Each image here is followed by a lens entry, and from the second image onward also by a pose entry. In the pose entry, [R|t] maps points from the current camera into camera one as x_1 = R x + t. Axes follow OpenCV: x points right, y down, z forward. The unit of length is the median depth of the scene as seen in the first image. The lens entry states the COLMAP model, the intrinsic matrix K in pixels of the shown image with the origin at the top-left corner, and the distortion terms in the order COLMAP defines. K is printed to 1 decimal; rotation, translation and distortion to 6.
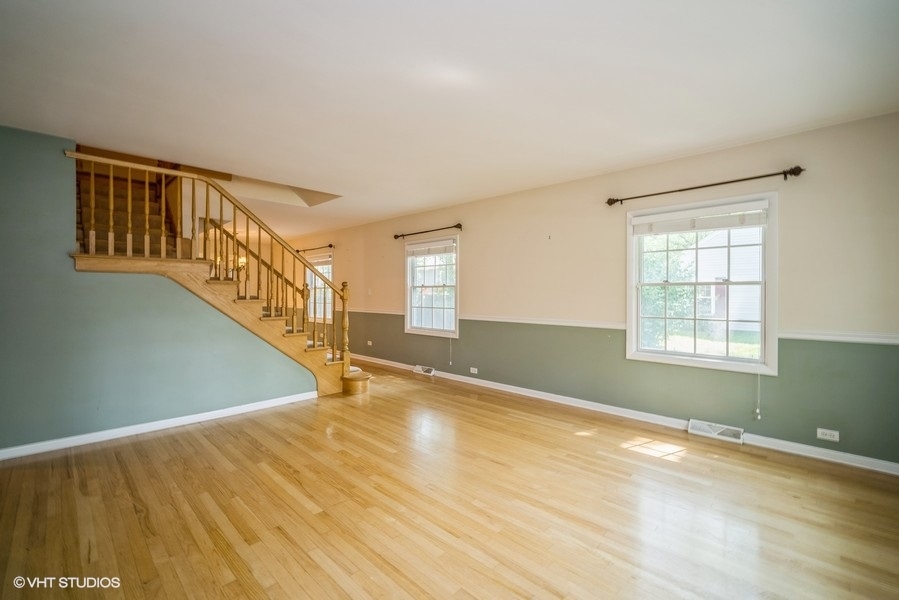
lens RADIAL K [[391.3, 0, 451.1], [0, 391.3, 292.3], [0, 0, 1]] dist [-0.015088, 0.004520]
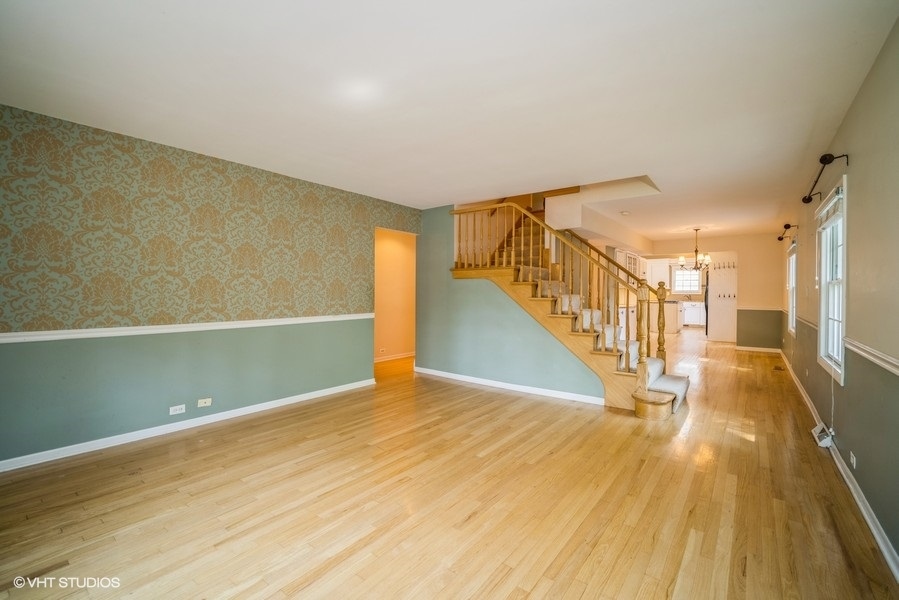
lens RADIAL K [[391.3, 0, 454.3], [0, 391.3, 294.5], [0, 0, 1]] dist [-0.015088, 0.004520]
pose [[0.111413, 0.005196, -0.993761, 0.855102], [-0.002719, 0.999984, 0.004924, 0.005651], [0.993771, 0.002154, 0.111425, 0.881932]]
